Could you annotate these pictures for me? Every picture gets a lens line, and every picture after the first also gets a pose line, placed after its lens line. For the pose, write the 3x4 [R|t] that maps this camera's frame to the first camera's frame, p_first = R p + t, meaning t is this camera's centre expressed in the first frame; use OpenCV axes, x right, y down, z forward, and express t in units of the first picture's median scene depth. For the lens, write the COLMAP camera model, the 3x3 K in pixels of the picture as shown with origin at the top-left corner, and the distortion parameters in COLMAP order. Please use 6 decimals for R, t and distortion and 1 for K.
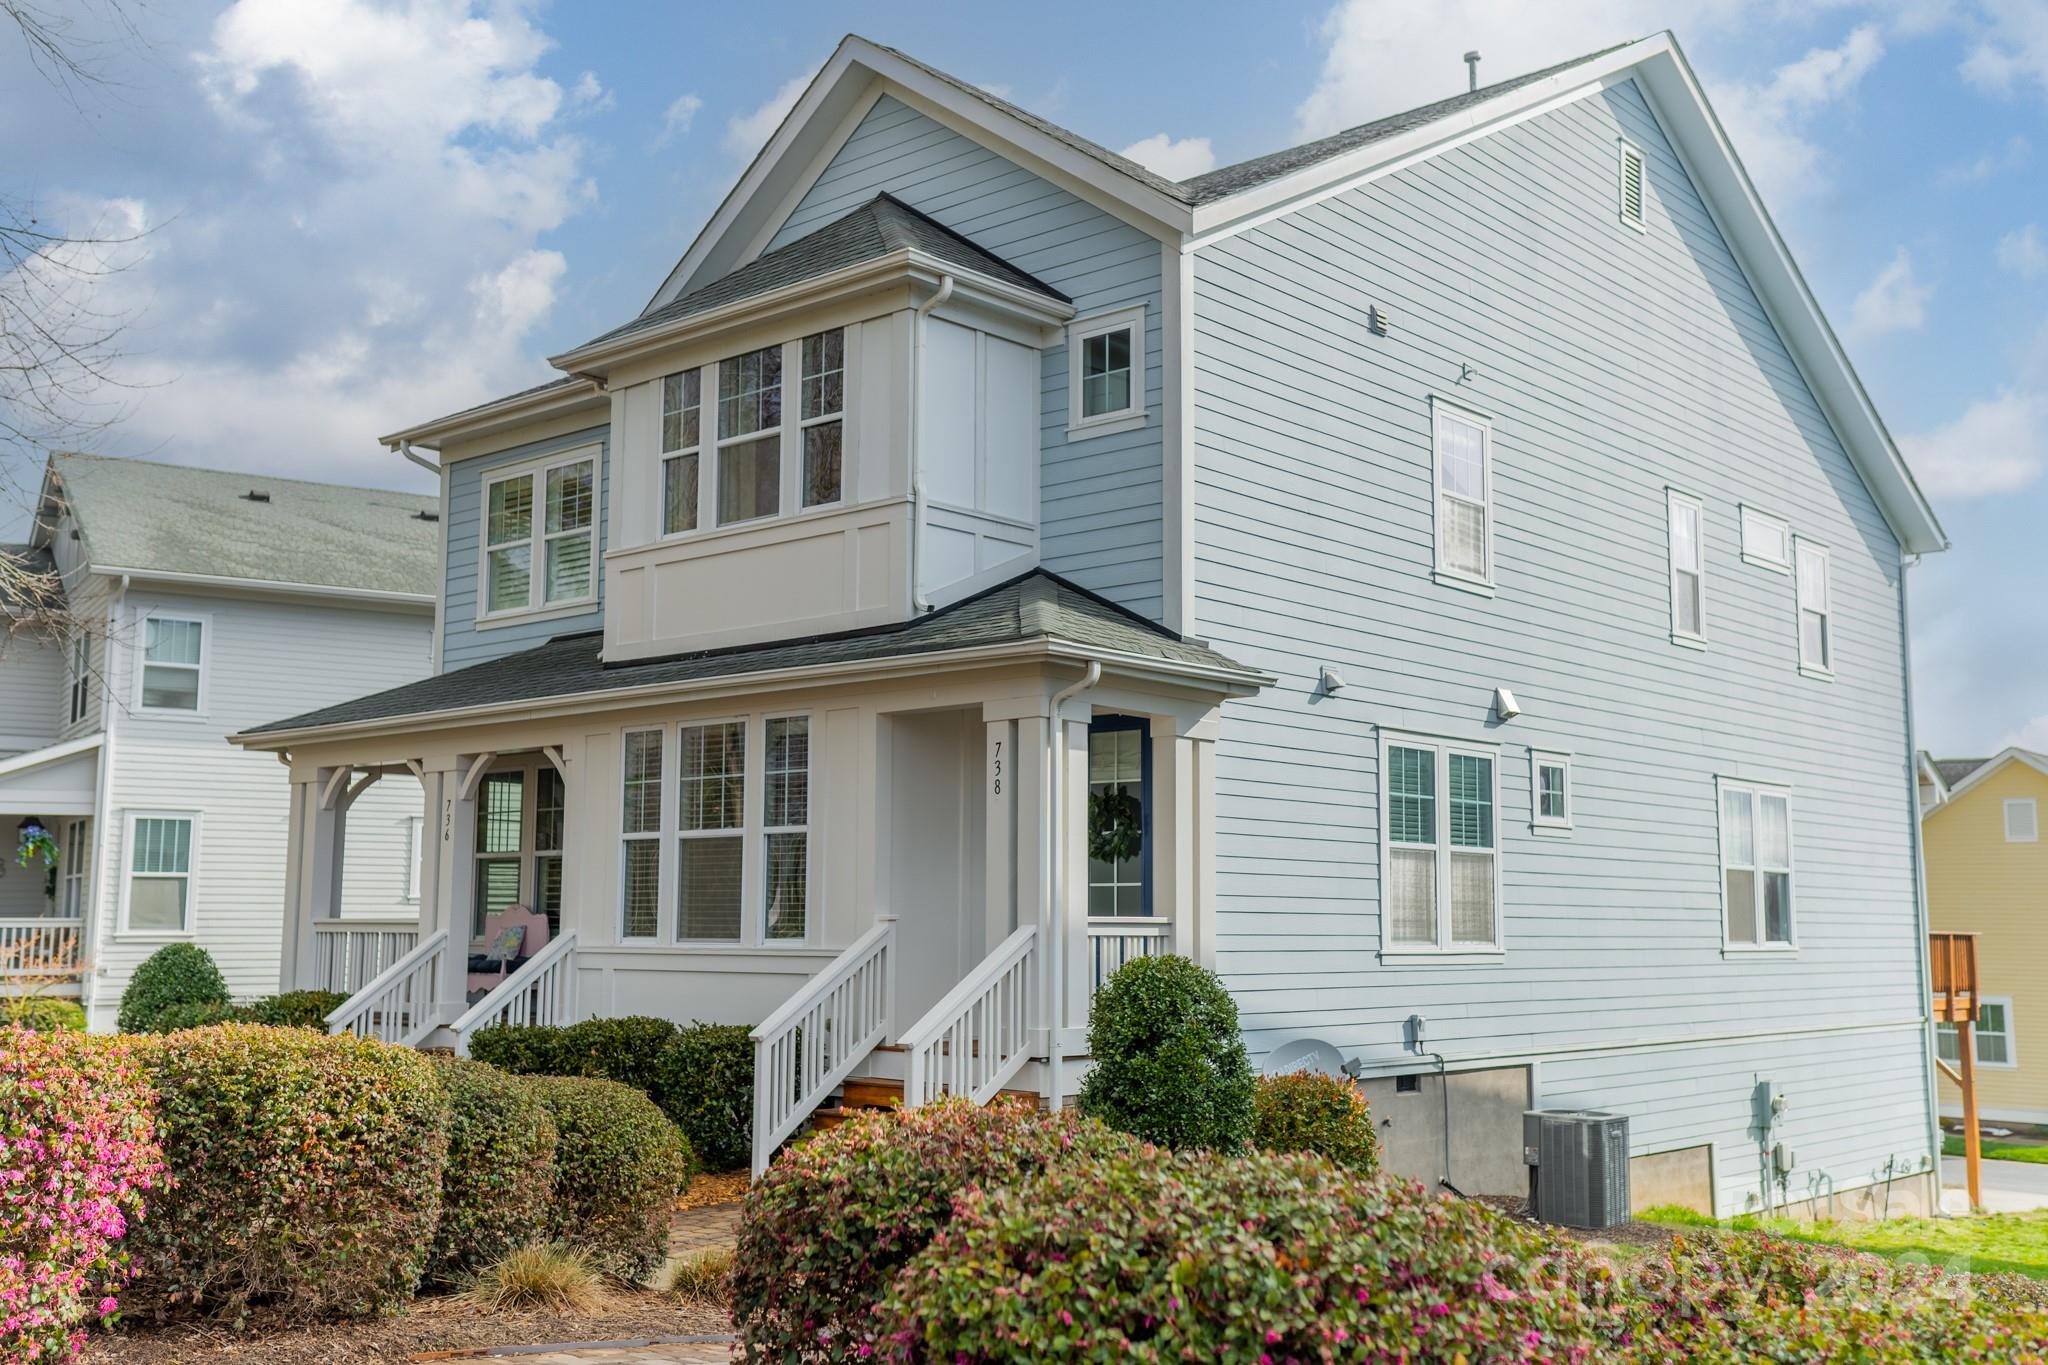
lens RADIAL K [[2010.7, 0, 1018.1], [0, 2010.7, 684.7], [0, 0, 1]] dist [0.062353, -0.002396]
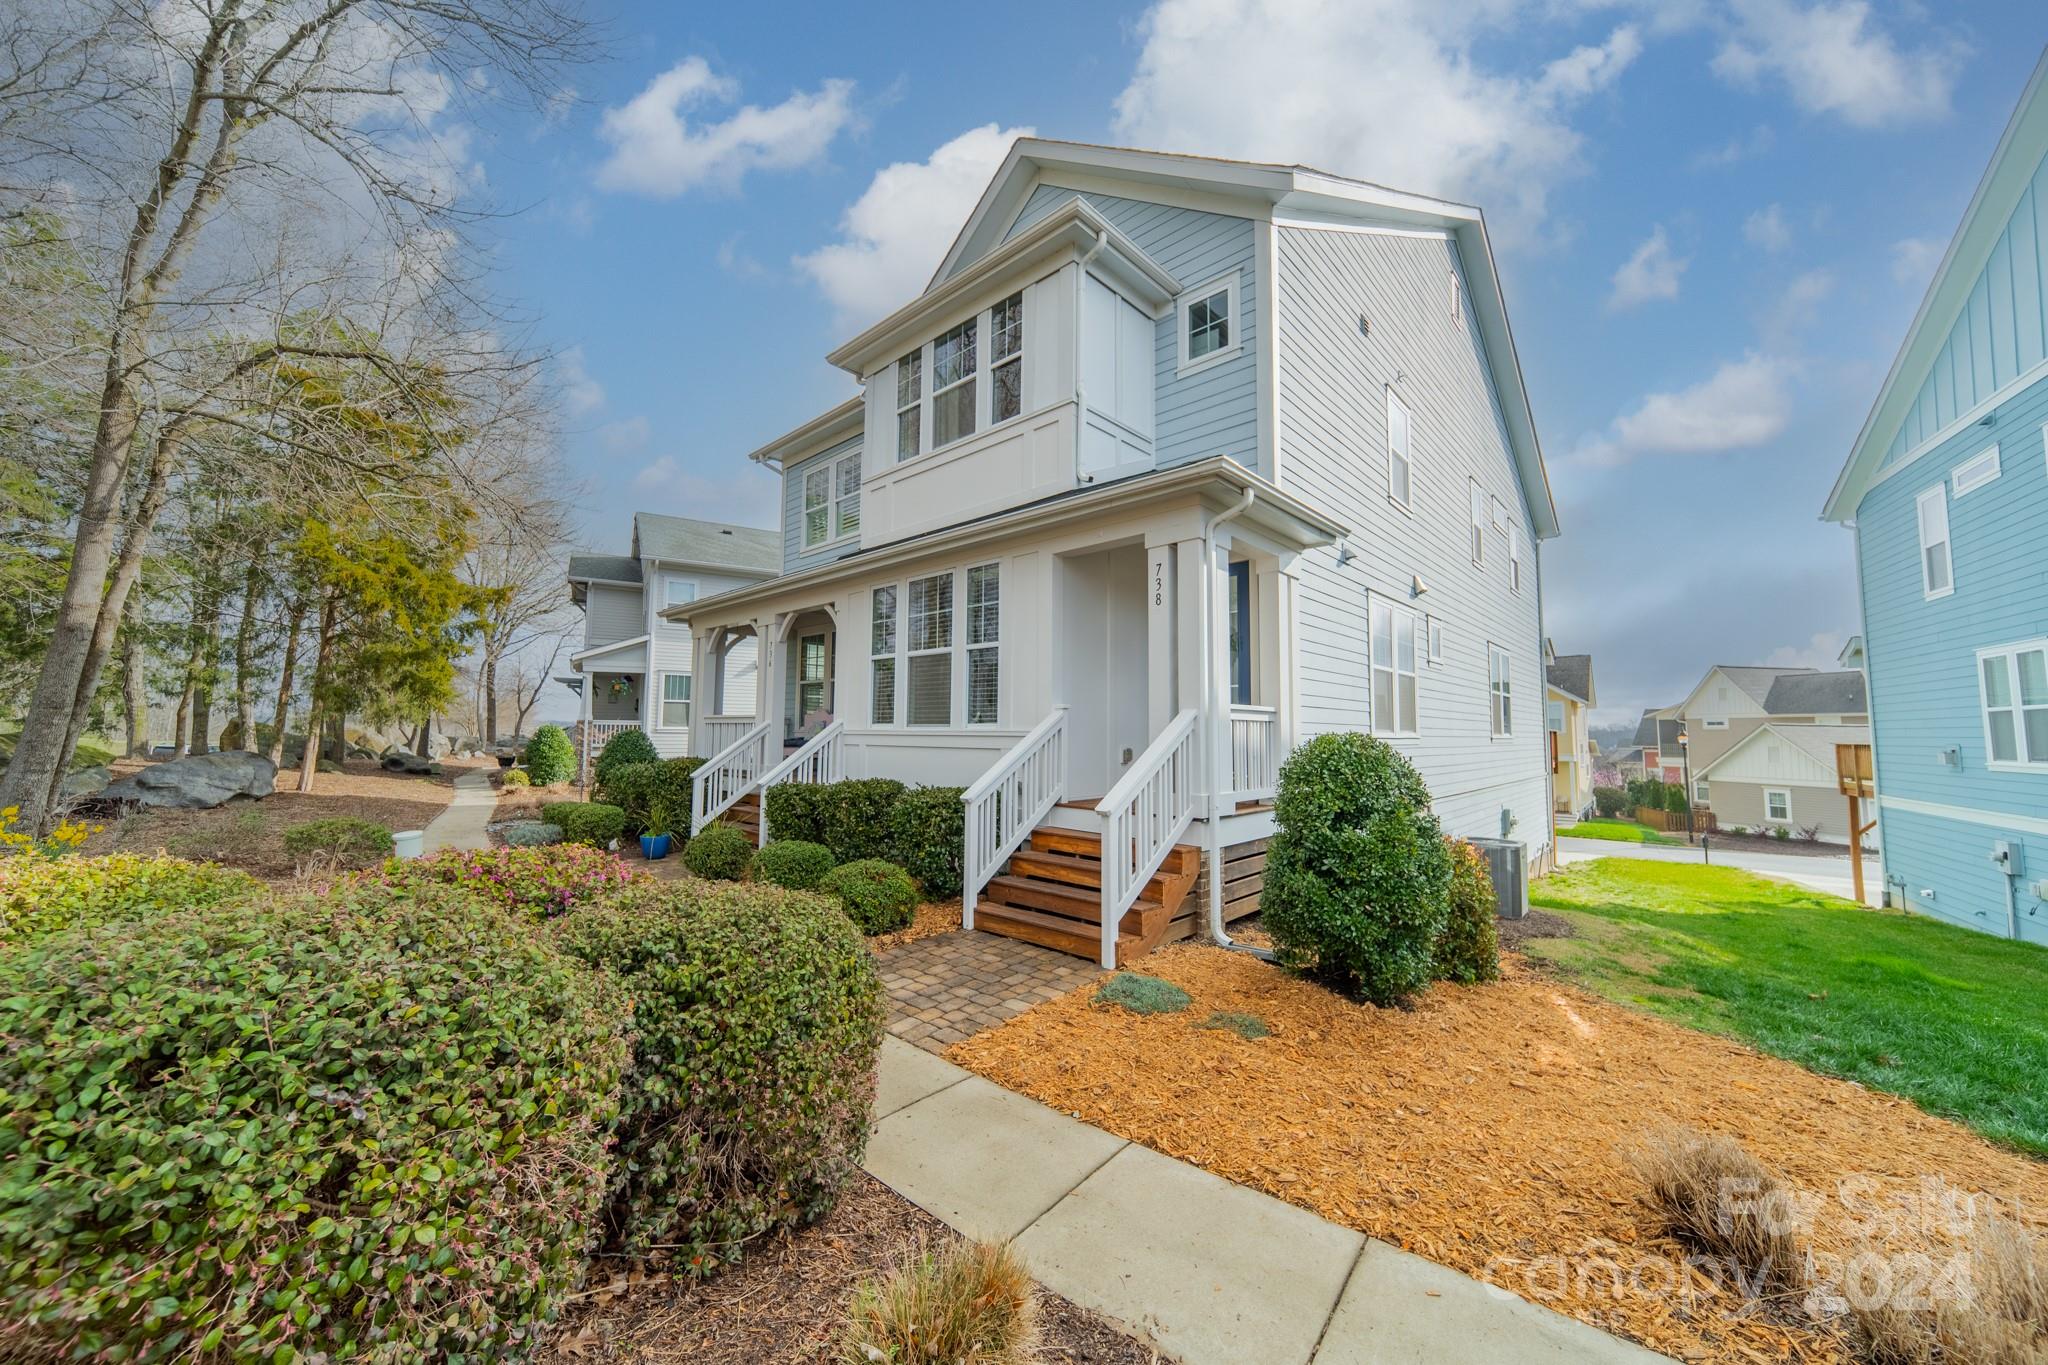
lens RADIAL K [[731.3, 0, 1021.8], [0, 731.3, 677.3], [0, 0, 1]] dist [0.003507, -0.000055]
pose [[0.999581, 0.001902, -0.028889, -0.069794], [-0.000670, 0.999092, 0.042595, 0.068213], [0.028944, -0.042557, 0.998675, 0.467928]]
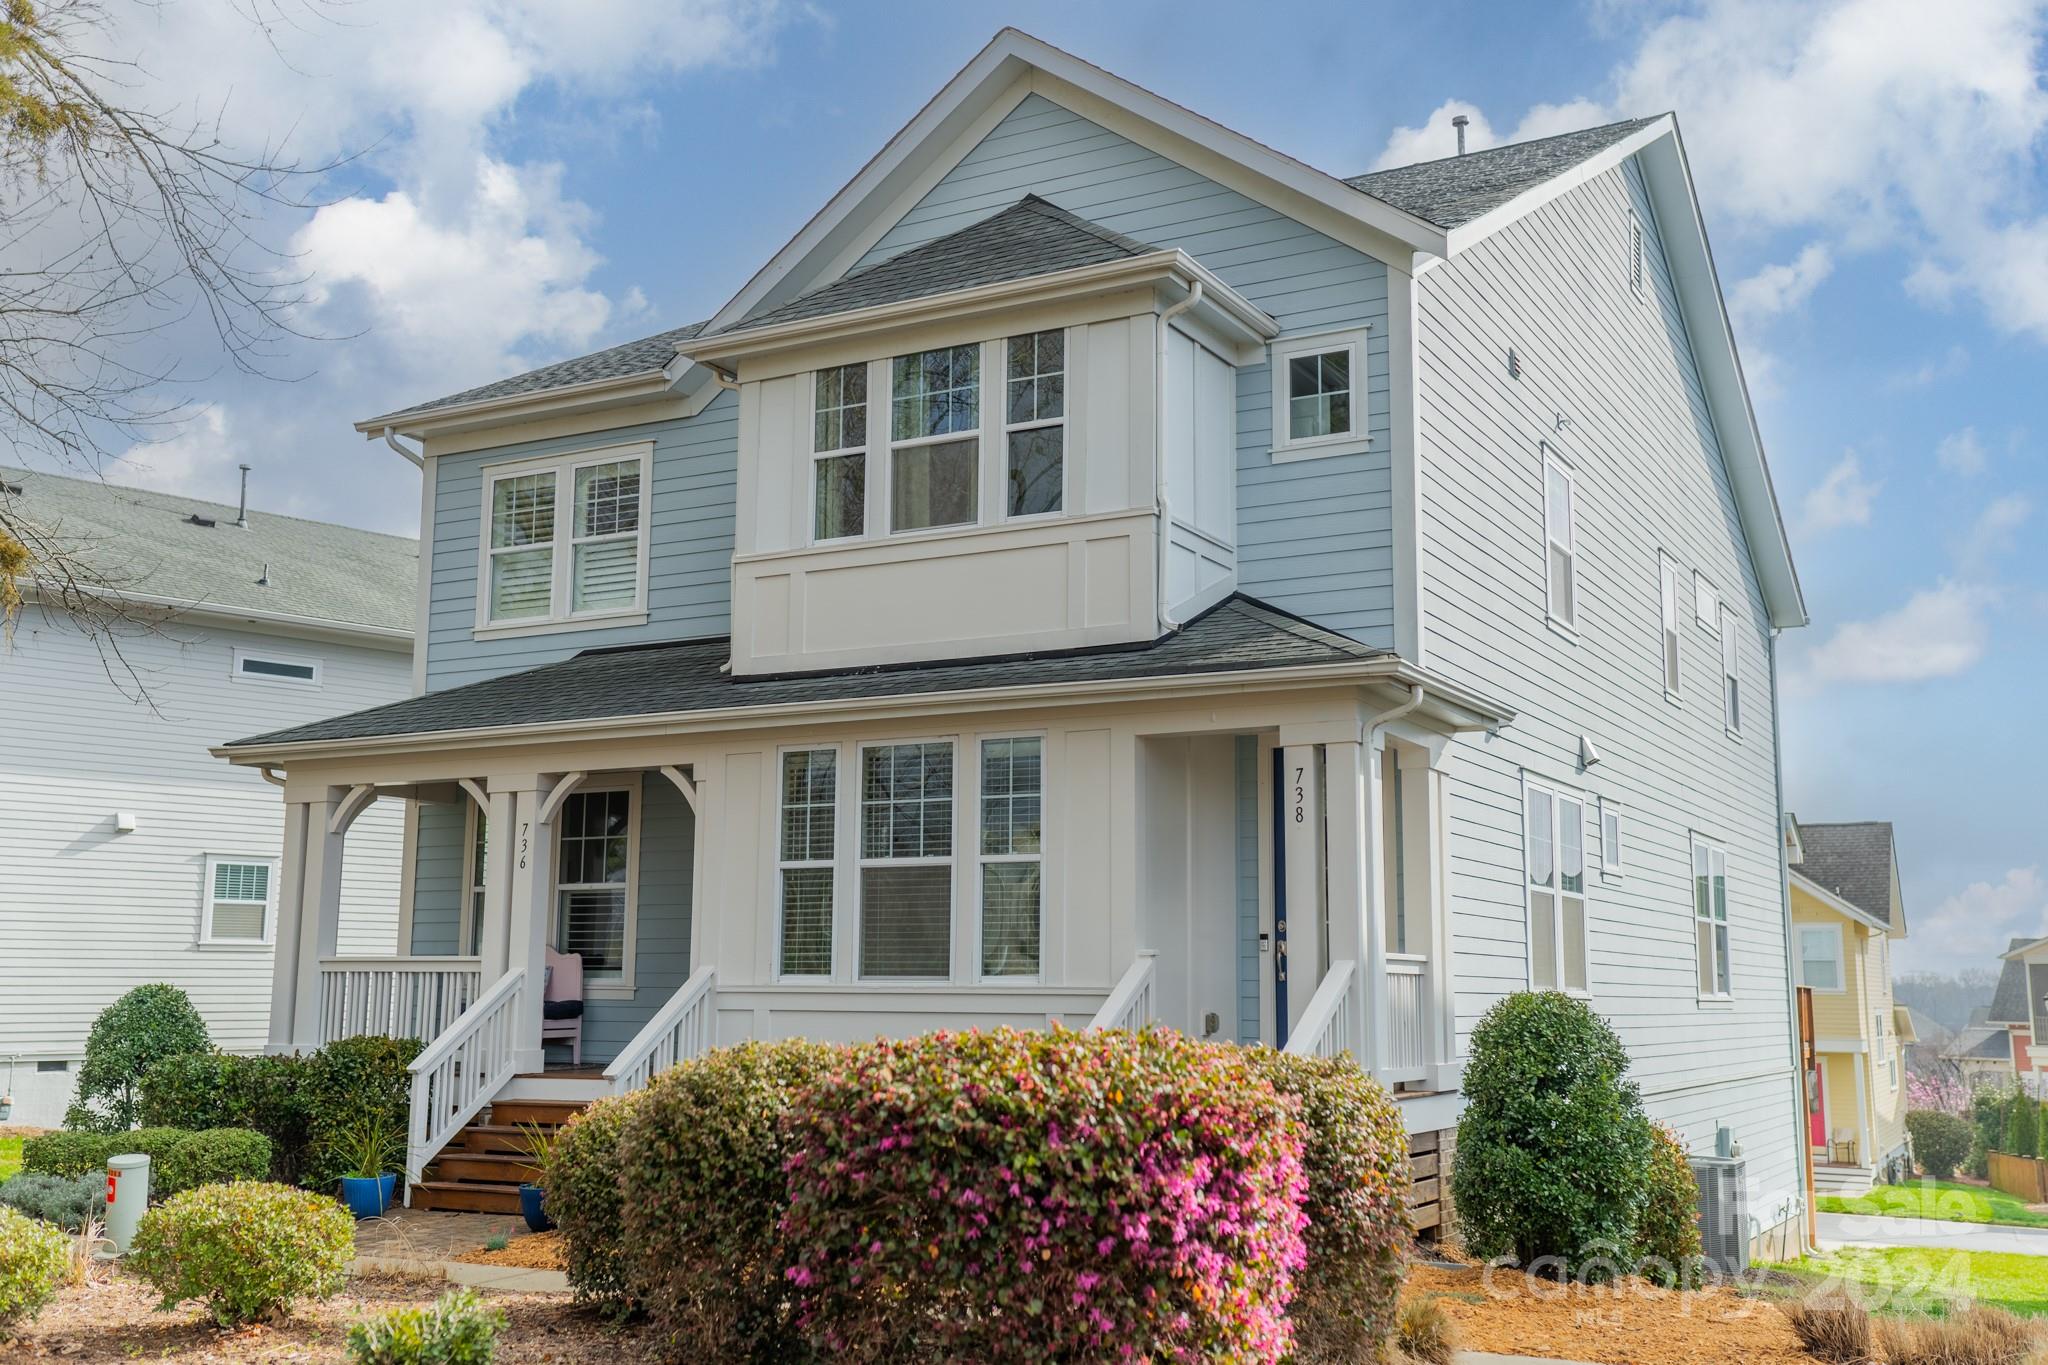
lens RADIAL K [[2025.4, 0, 1009.7], [0, 2025.4, 680.7], [0, 0, 1]] dist [0.062635, 0.007554]
pose [[0.977019, 0.035935, 0.210099, -0.298653], [-0.029189, 0.998957, -0.035123, 0.021569], [-0.211142, 0.028183, 0.977049, 0.076577]]
